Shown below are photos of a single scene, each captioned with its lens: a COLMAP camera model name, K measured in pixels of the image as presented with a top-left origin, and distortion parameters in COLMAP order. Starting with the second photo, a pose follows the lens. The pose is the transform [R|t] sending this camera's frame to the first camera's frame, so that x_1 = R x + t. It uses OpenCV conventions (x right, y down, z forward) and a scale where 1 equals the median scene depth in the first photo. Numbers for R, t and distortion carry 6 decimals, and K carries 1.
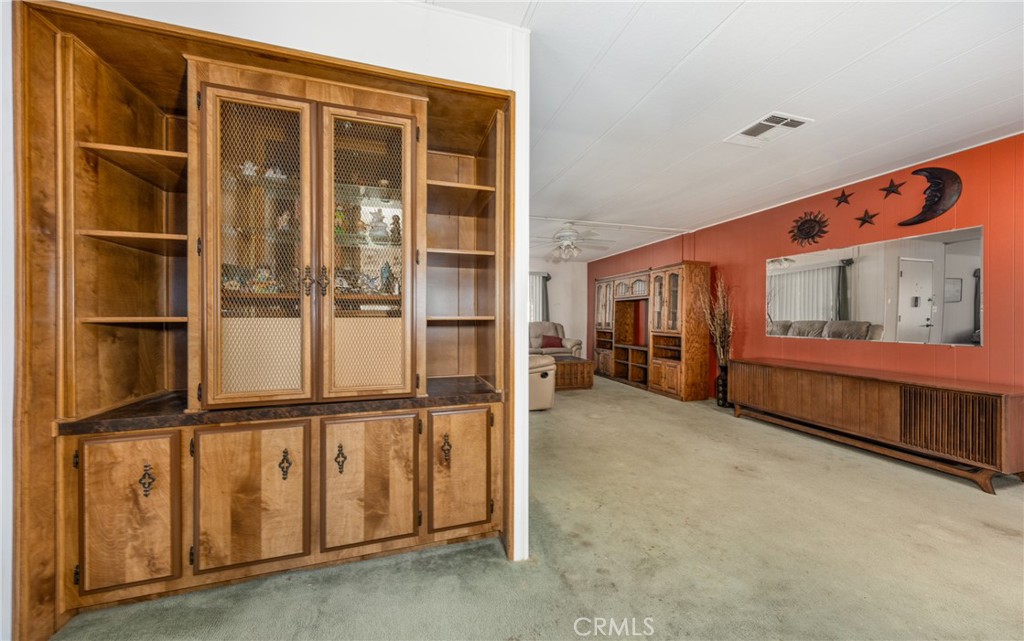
lens RADIAL K [[318.1, 0, 492.2], [0, 318.1, 319.6], [0, 0, 1]] dist [-0.001057, -0.000102]
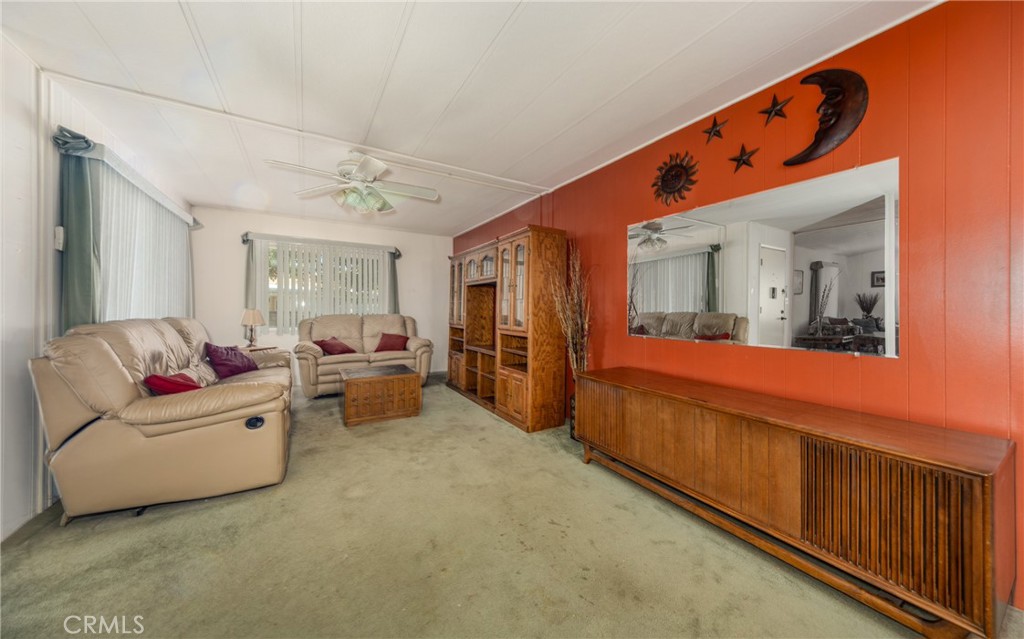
lens RADIAL K [[332.9, 0, 512.3], [0, 332.9, 308.2], [0, 0, 1]] dist [0.001472, -0.000021]
pose [[0.954819, 0.003074, 0.297172, 0.353526], [-0.000957, 0.999973, -0.007269, -0.002494], [-0.297186, 0.006656, 0.954796, 0.330211]]
